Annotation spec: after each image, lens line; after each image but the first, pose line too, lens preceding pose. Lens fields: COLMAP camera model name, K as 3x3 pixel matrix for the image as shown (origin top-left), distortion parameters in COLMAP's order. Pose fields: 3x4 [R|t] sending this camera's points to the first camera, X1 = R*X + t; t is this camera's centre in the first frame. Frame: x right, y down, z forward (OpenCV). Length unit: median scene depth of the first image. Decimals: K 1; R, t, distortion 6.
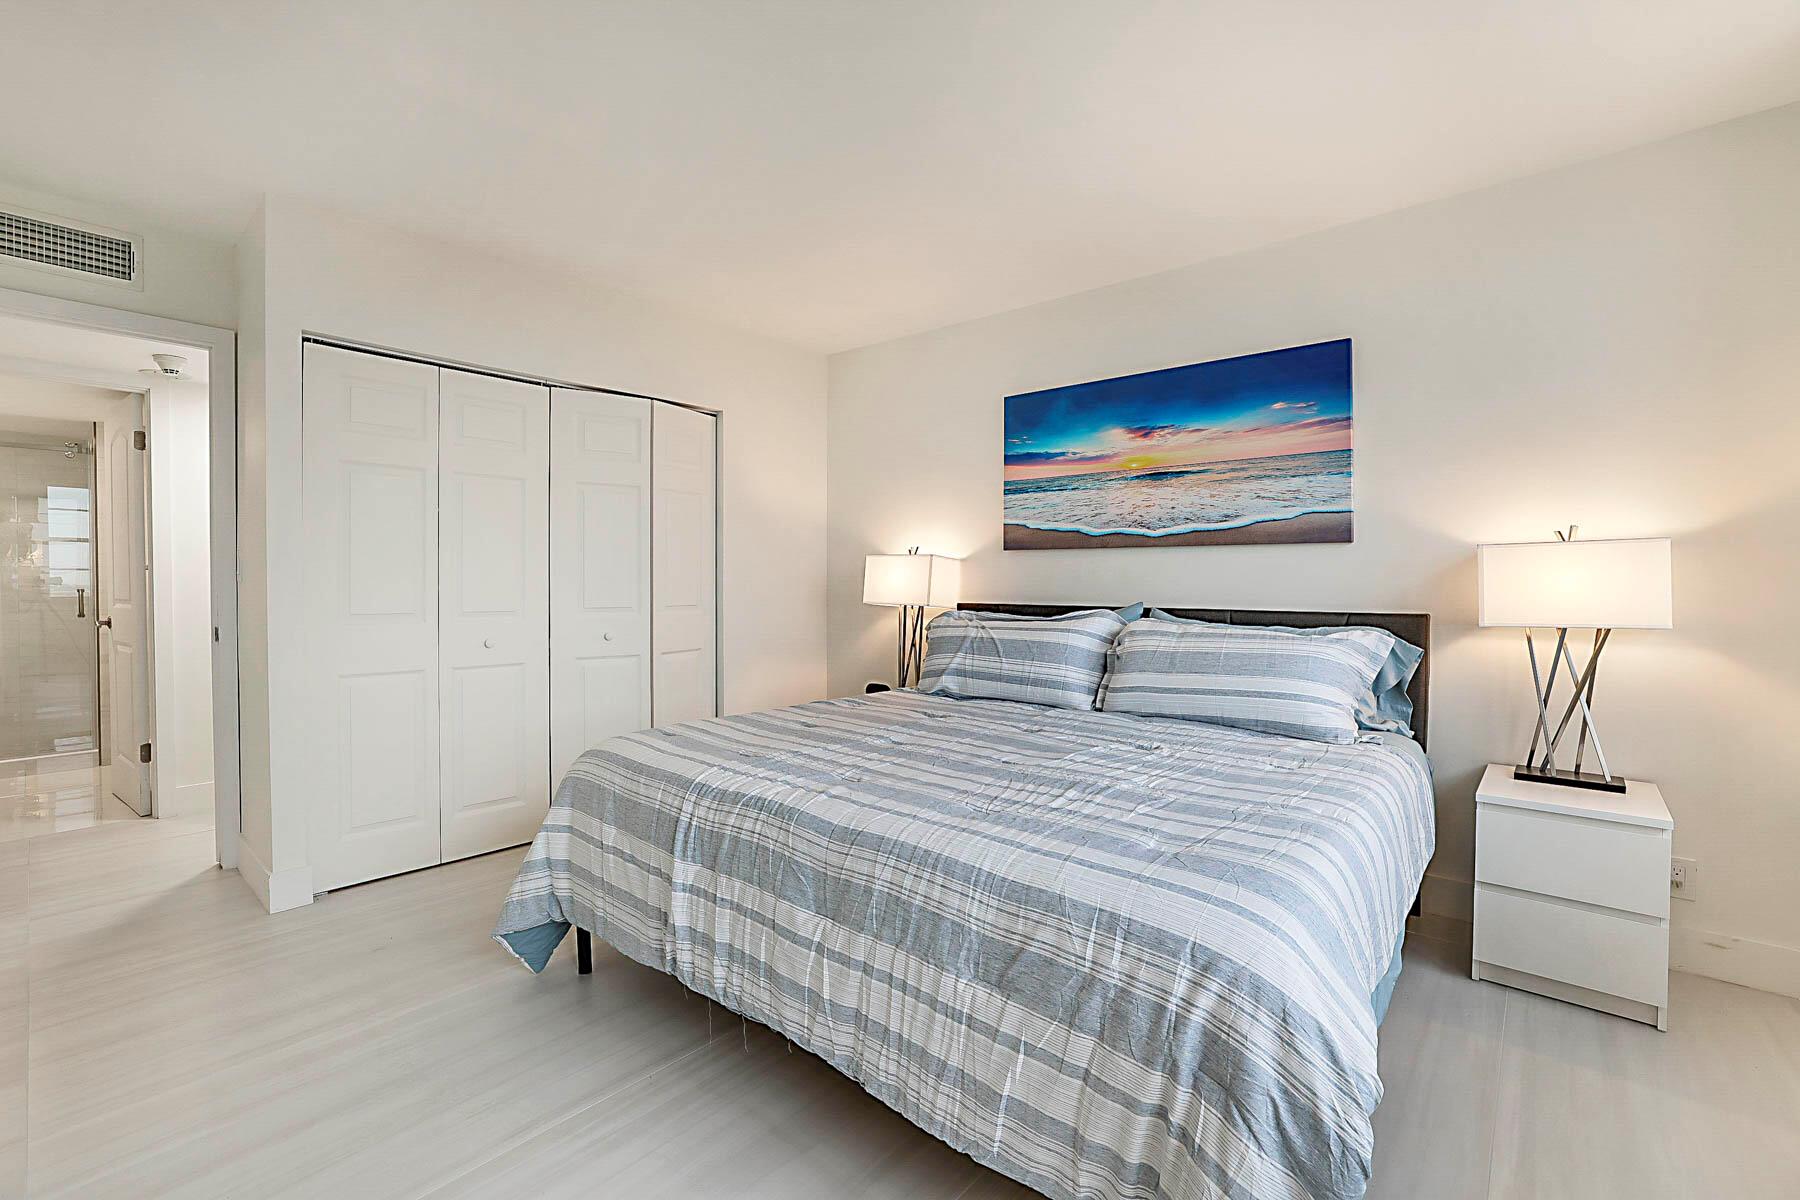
lens RADIAL K [[770.8, 0, 900.1], [0, 770.8, 587.7], [0, 0, 1]] dist [-0.039873, 0.011988]
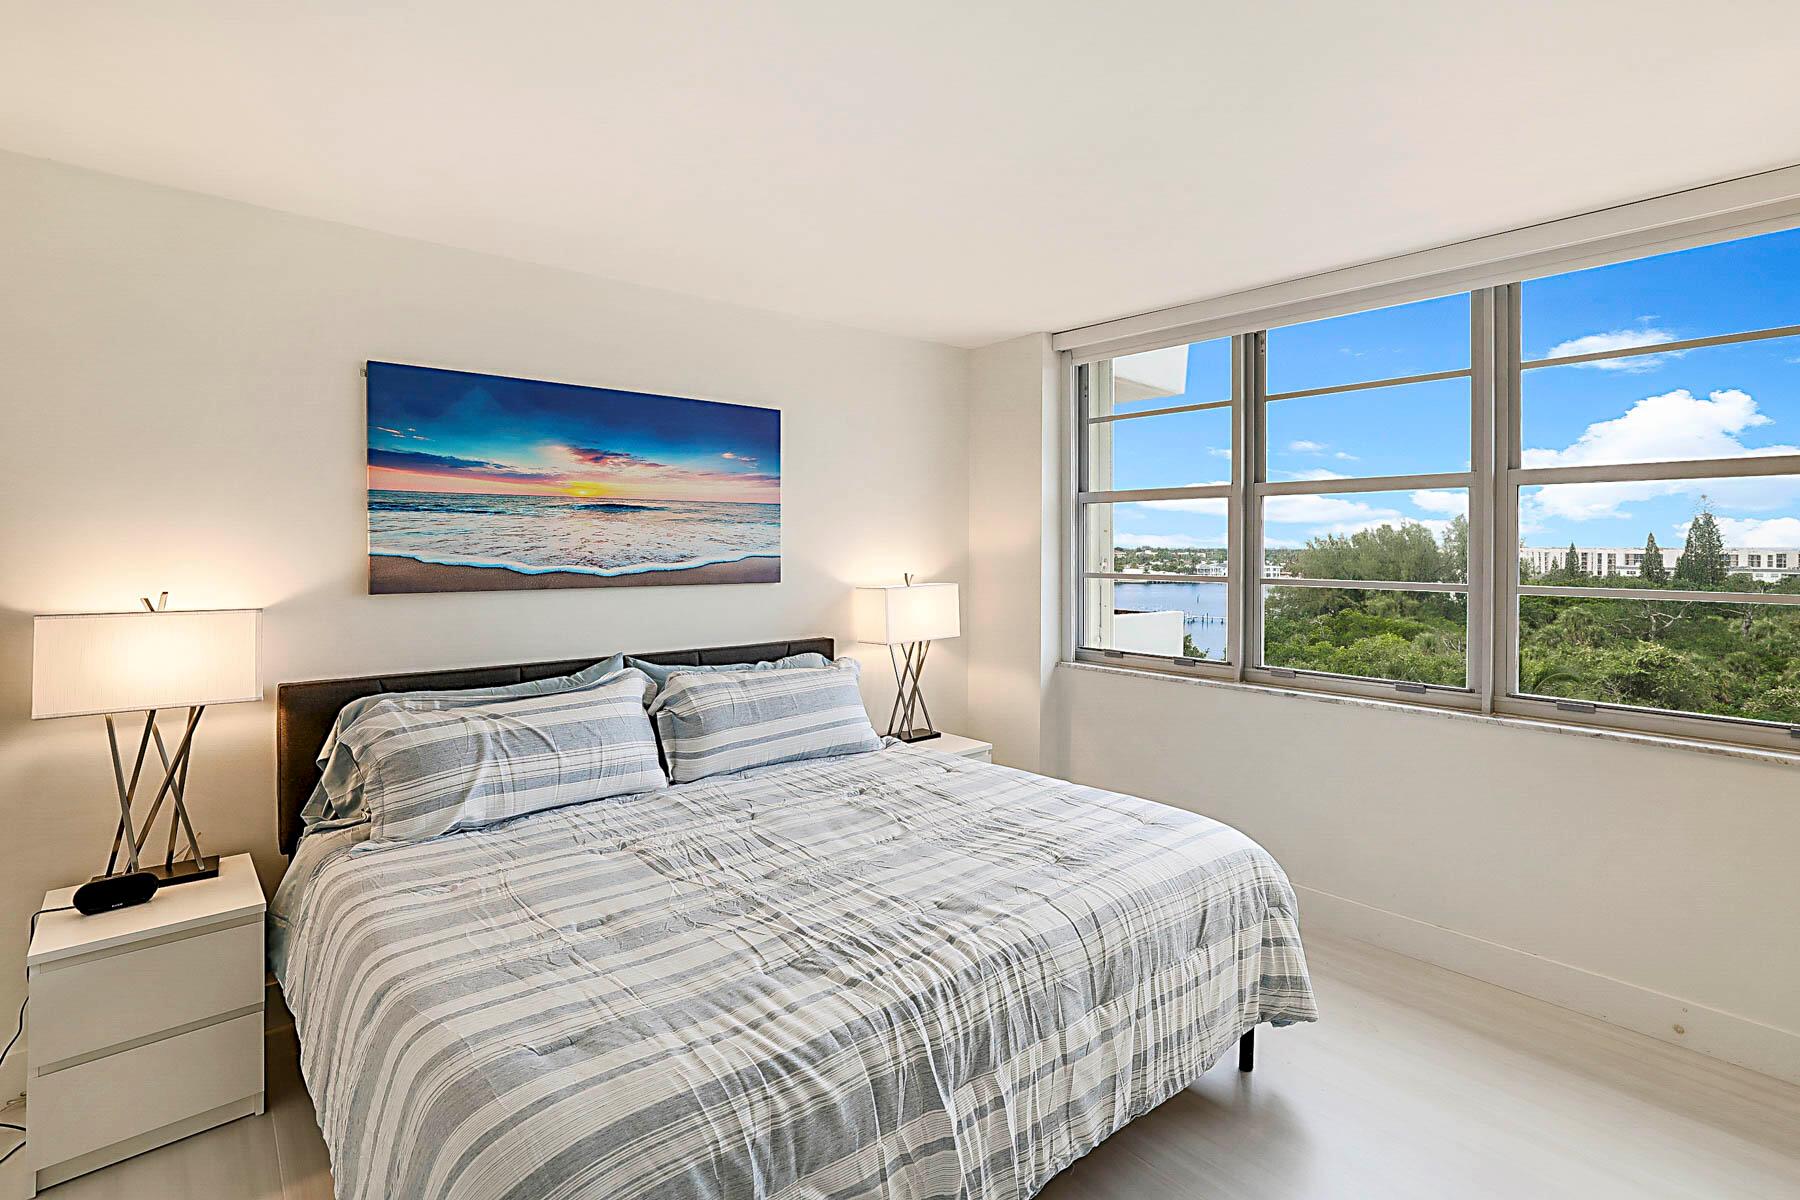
lens RADIAL K [[854.7, 0, 899.1], [0, 854.7, 551.0], [0, 0, 1]] dist [-0.027884, 0.000049]
pose [[0.164564, -0.005408, 0.986352, -0.583389], [0.017917, 0.999836, 0.002493, -0.092453], [-0.986204, 0.017262, 0.164634, 0.508204]]
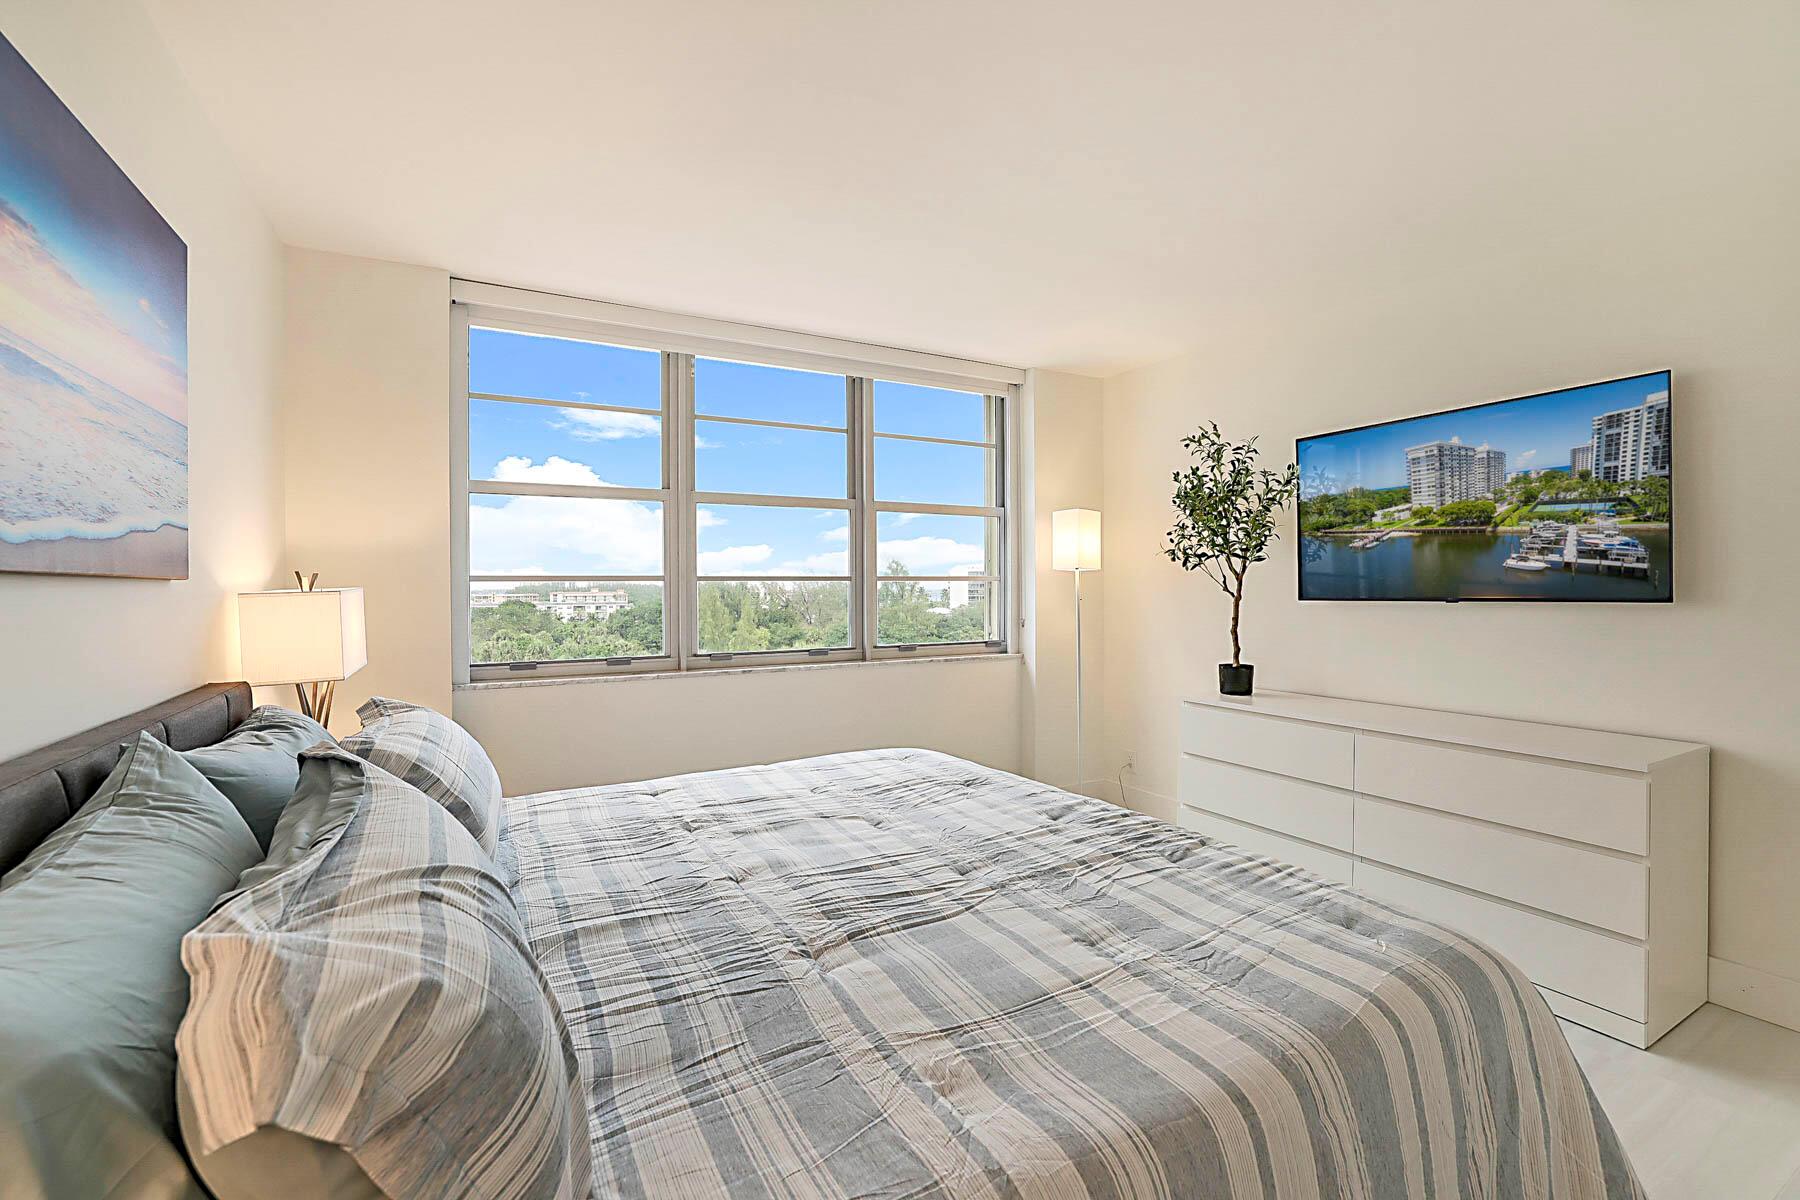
lens RADIAL K [[788.9, 0, 936.5], [0, 788.9, 583.5], [0, 0, 1]] dist [-0.033005, 0.013025]
pose [[-0.944142, 0.002746, 0.329528, -0.149937], [0.008031, 0.999860, 0.014679, -0.052104], [-0.329442, 0.016506, -0.944032, 1.182641]]
